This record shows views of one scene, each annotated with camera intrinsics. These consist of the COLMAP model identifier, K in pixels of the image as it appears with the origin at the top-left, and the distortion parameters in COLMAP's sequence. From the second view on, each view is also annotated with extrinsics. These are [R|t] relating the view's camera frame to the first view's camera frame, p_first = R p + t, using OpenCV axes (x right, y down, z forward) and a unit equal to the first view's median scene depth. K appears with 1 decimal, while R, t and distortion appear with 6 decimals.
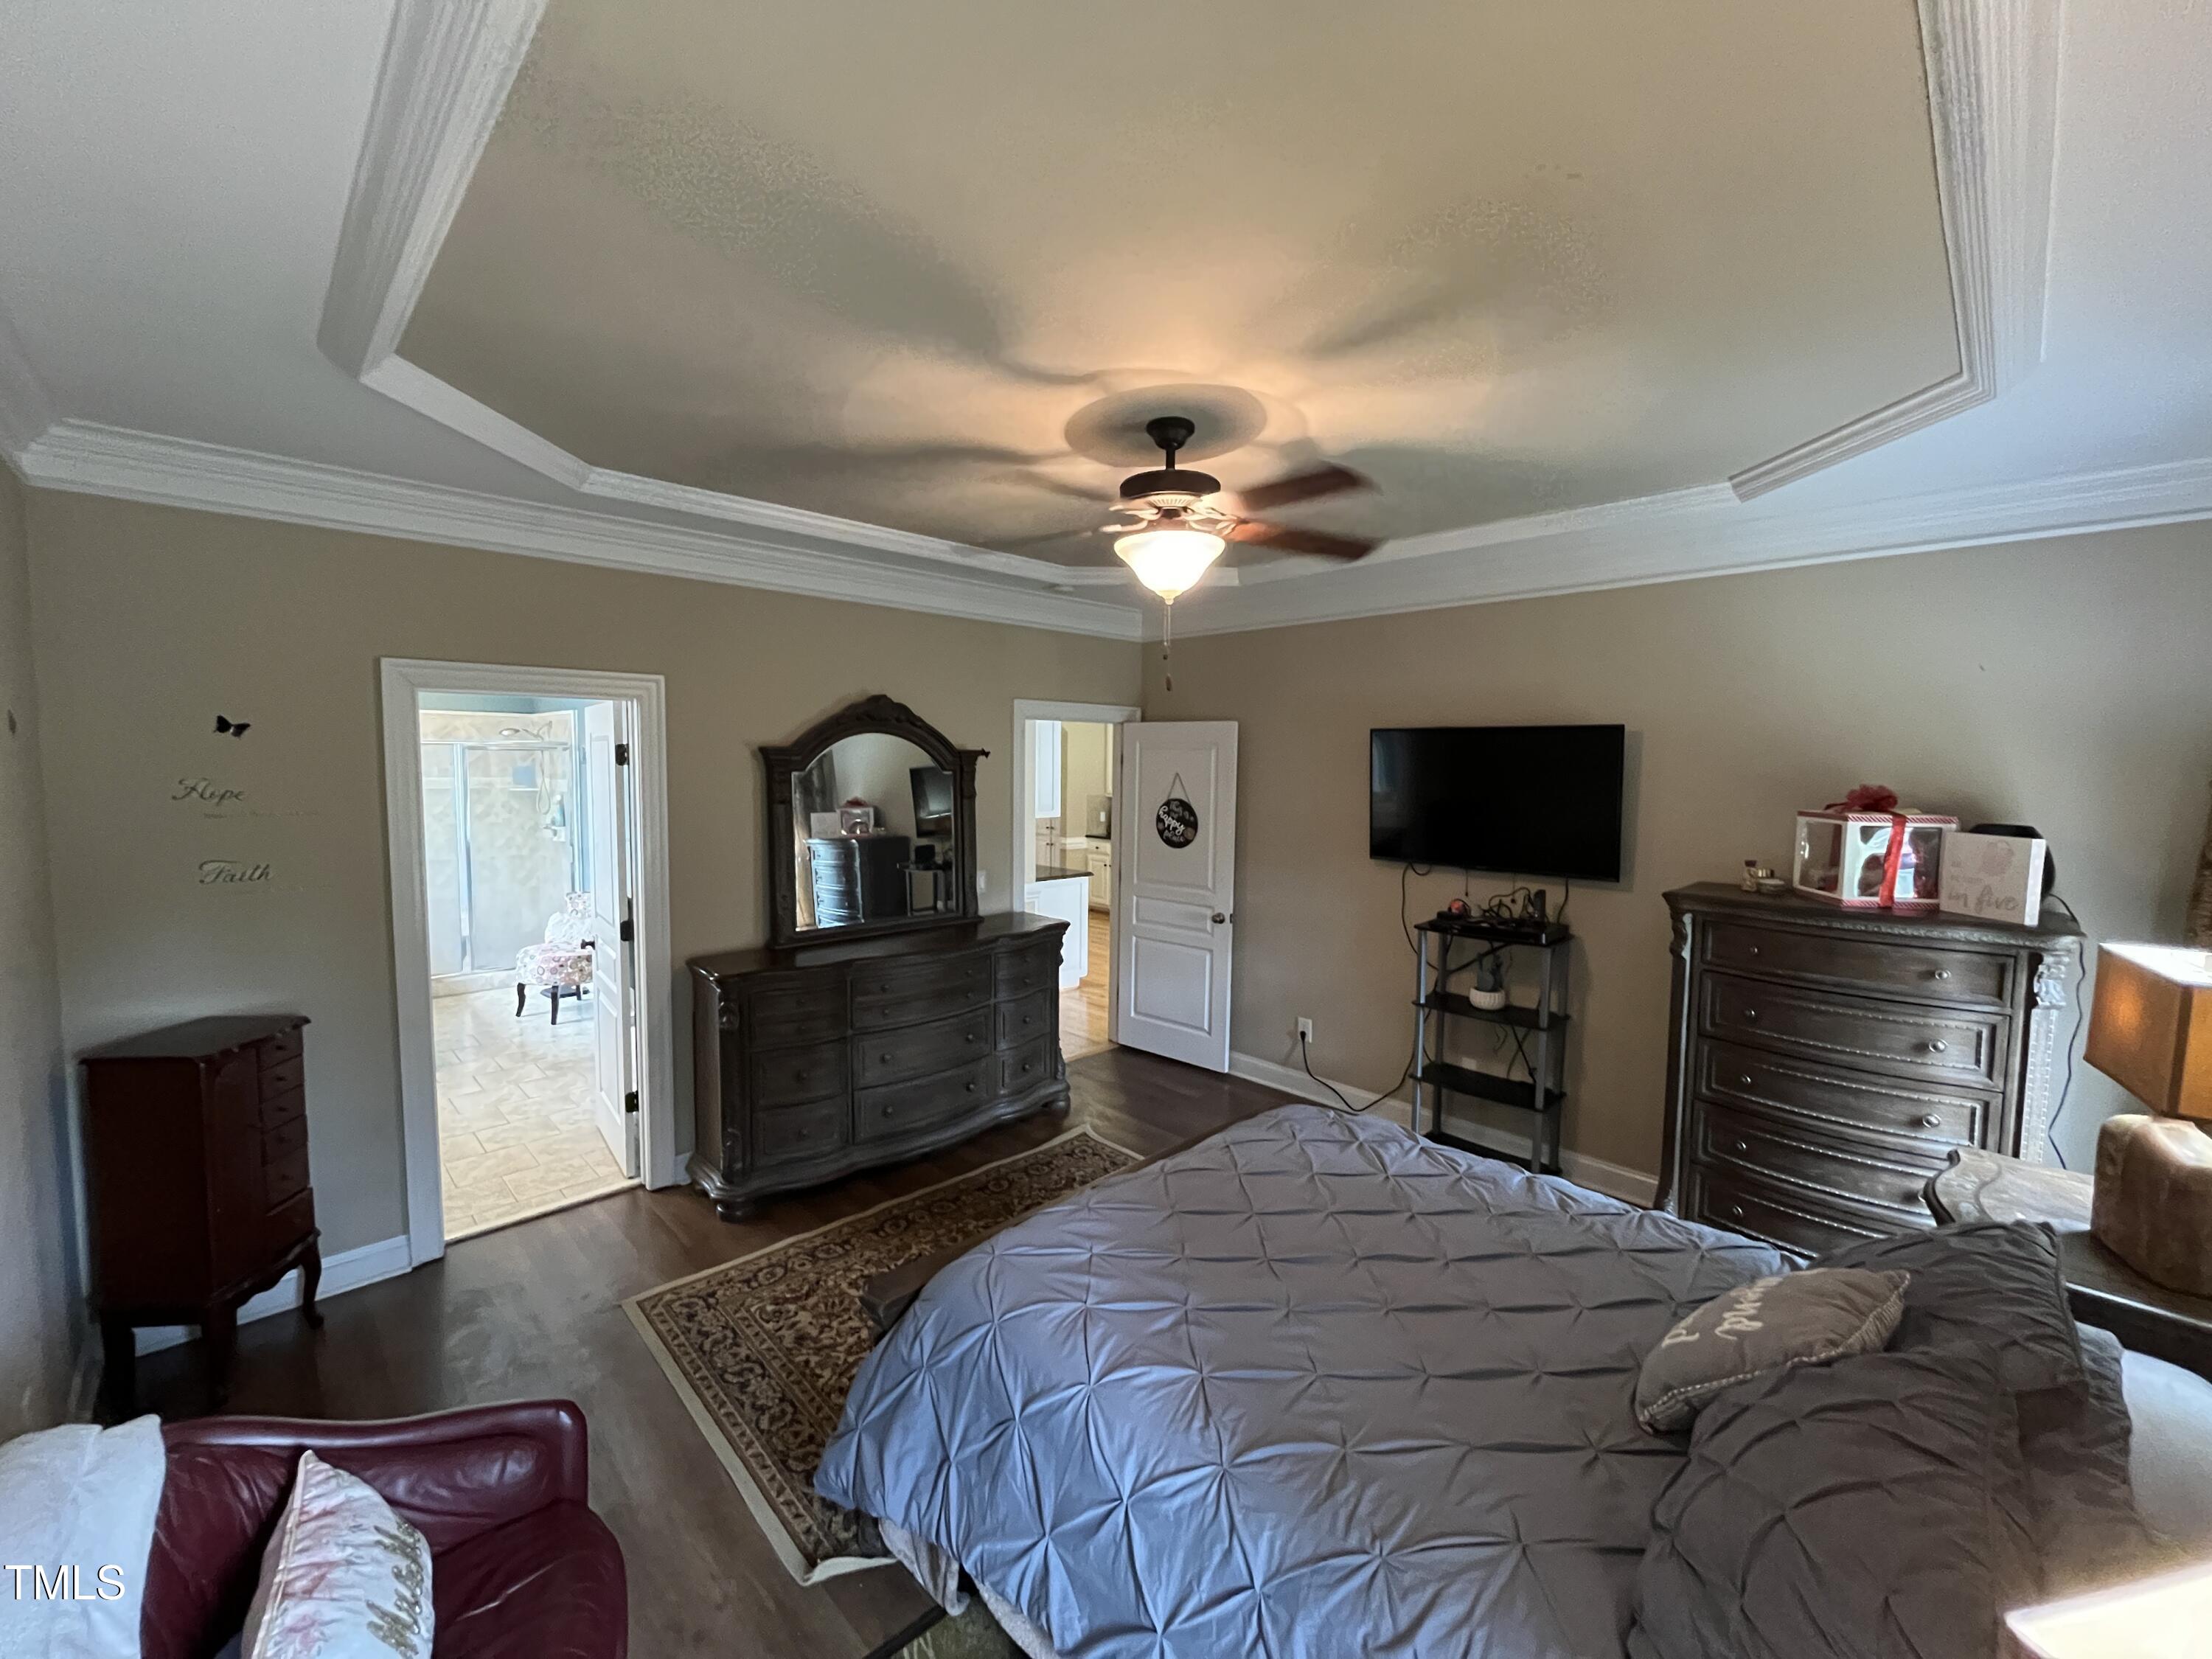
lens RADIAL K [[894.3, 0, 1102.3], [0, 894.3, 823.9], [0, 0, 1]] dist [0.002704, -0.000428]
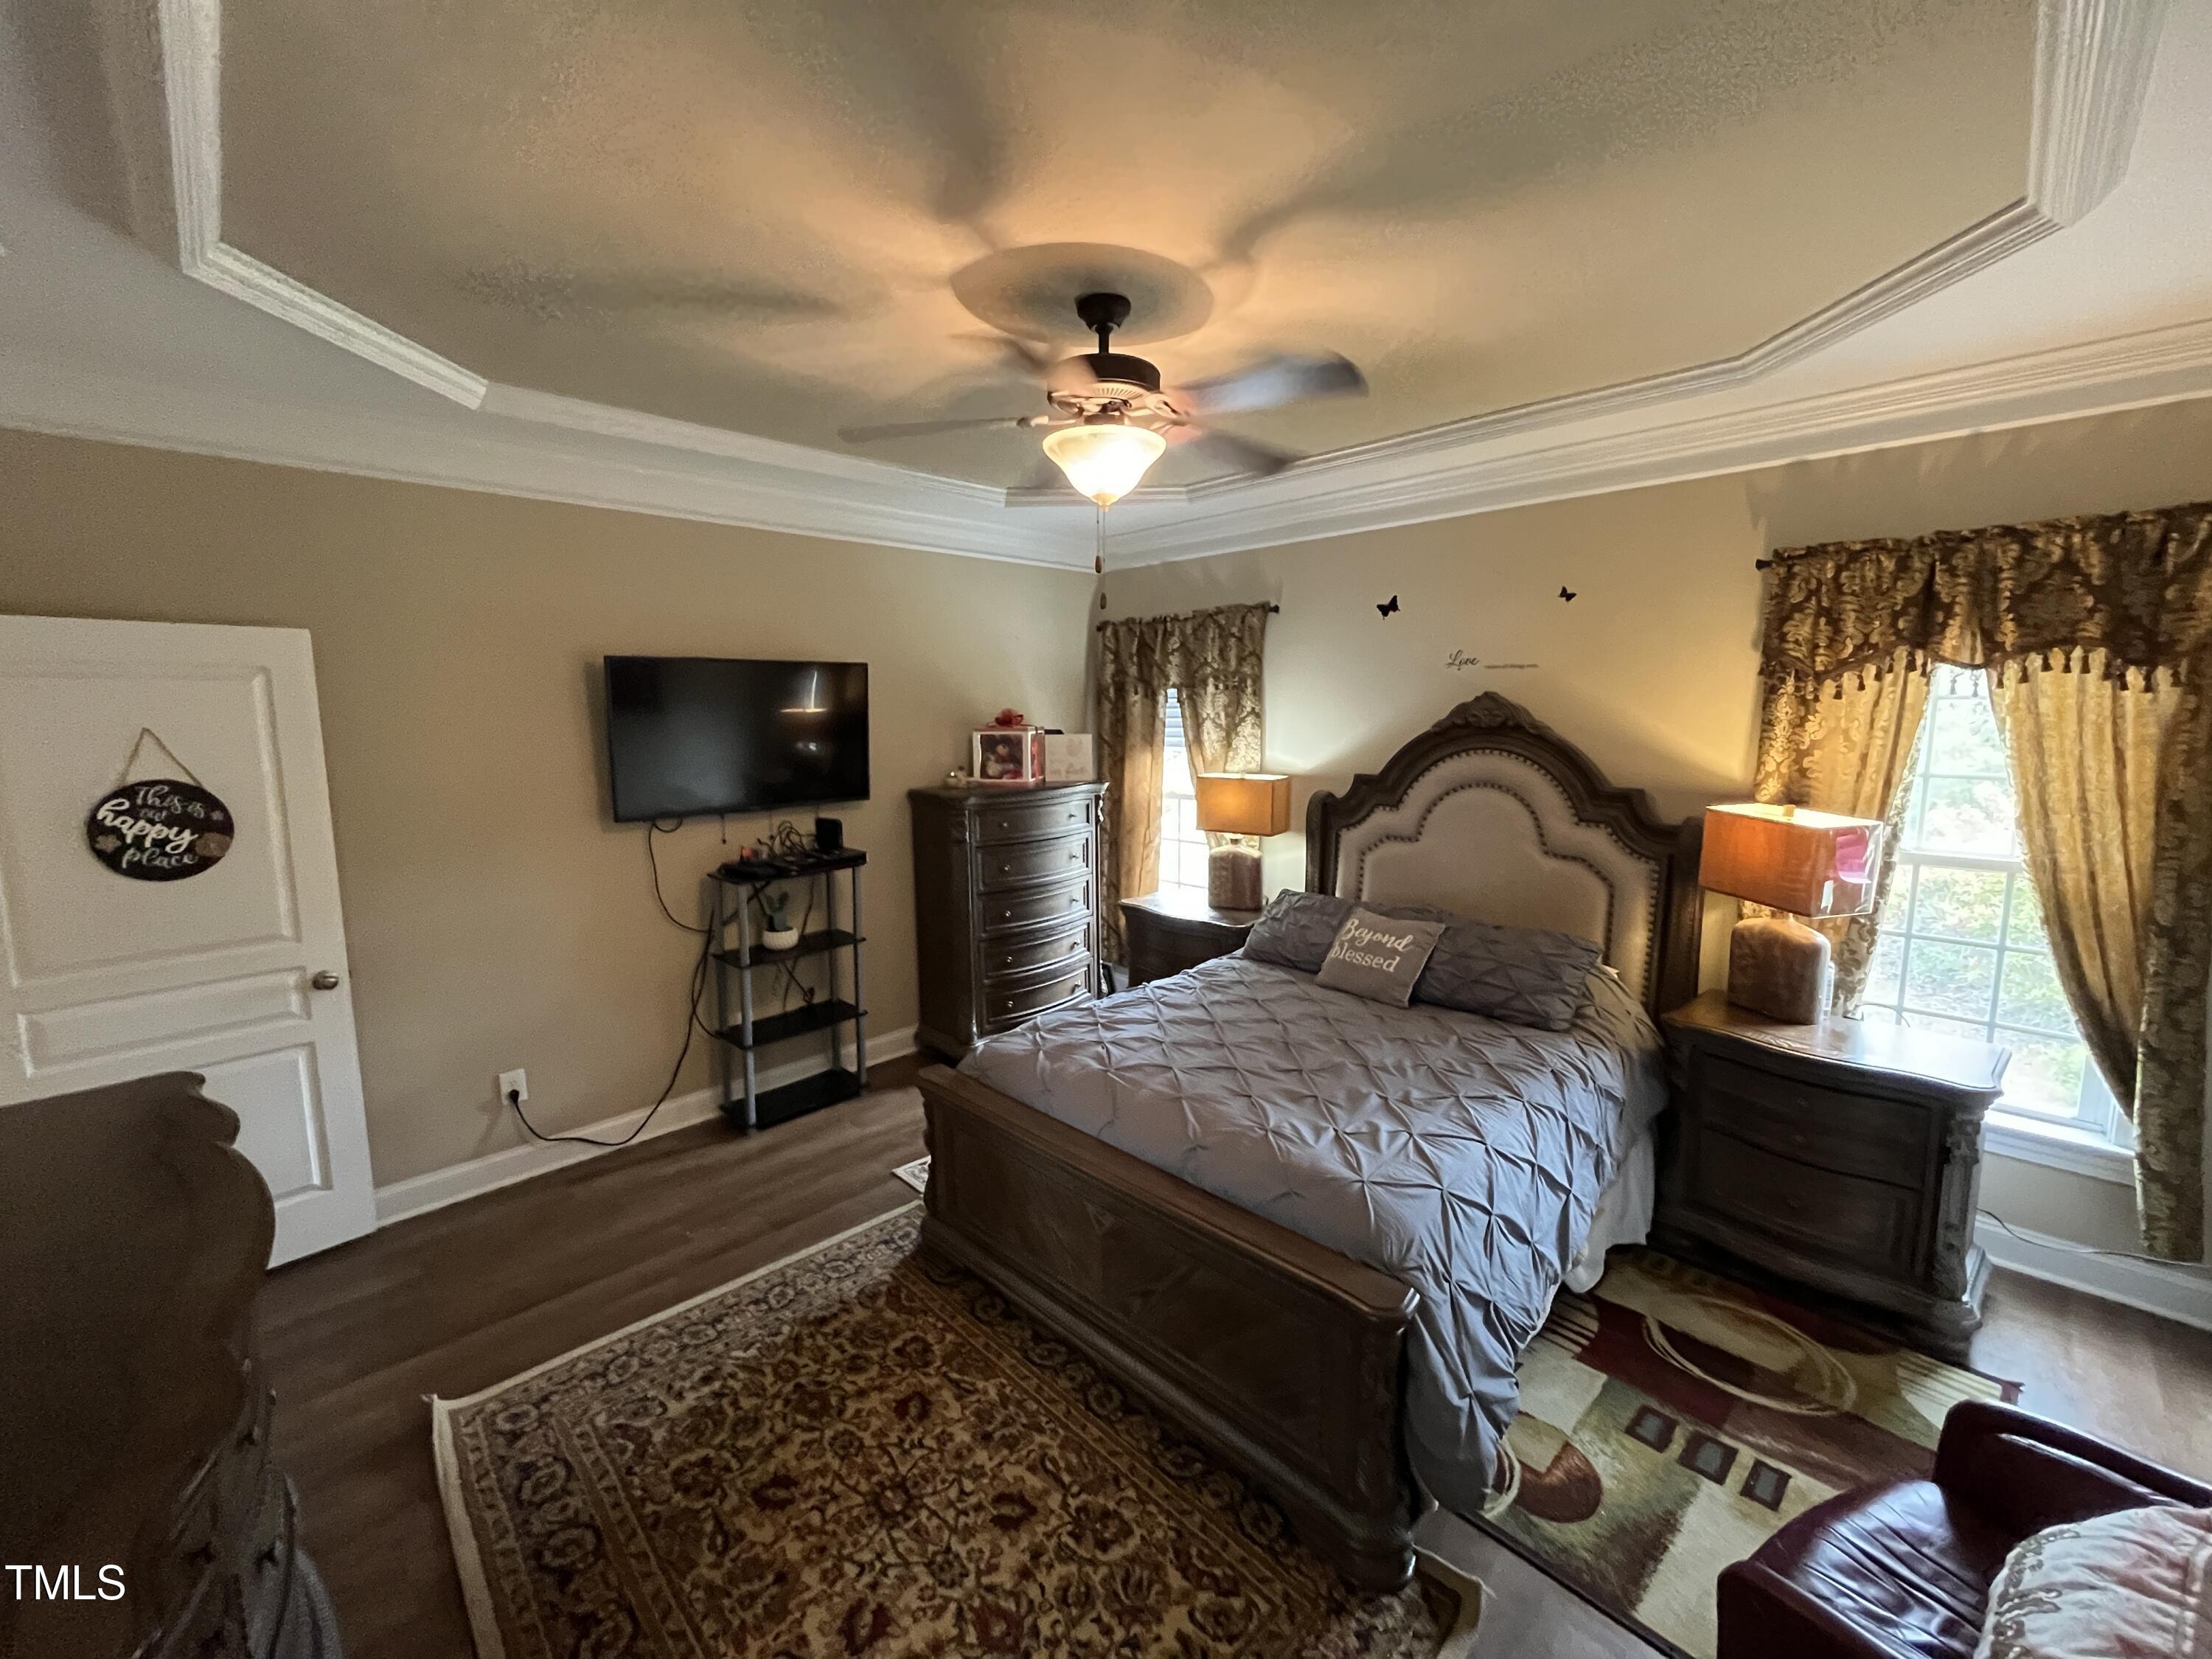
lens RADIAL K [[894.3, 0, 1099.8], [0, 894.3, 826.8], [0, 0, 1]] dist [0.002704, -0.000428]
pose [[-0.005831, -0.147428, 0.989056, -0.483582], [0.082768, 0.985607, 0.147402, -0.038796], [-0.996552, 0.082722, 0.006455, 0.578972]]
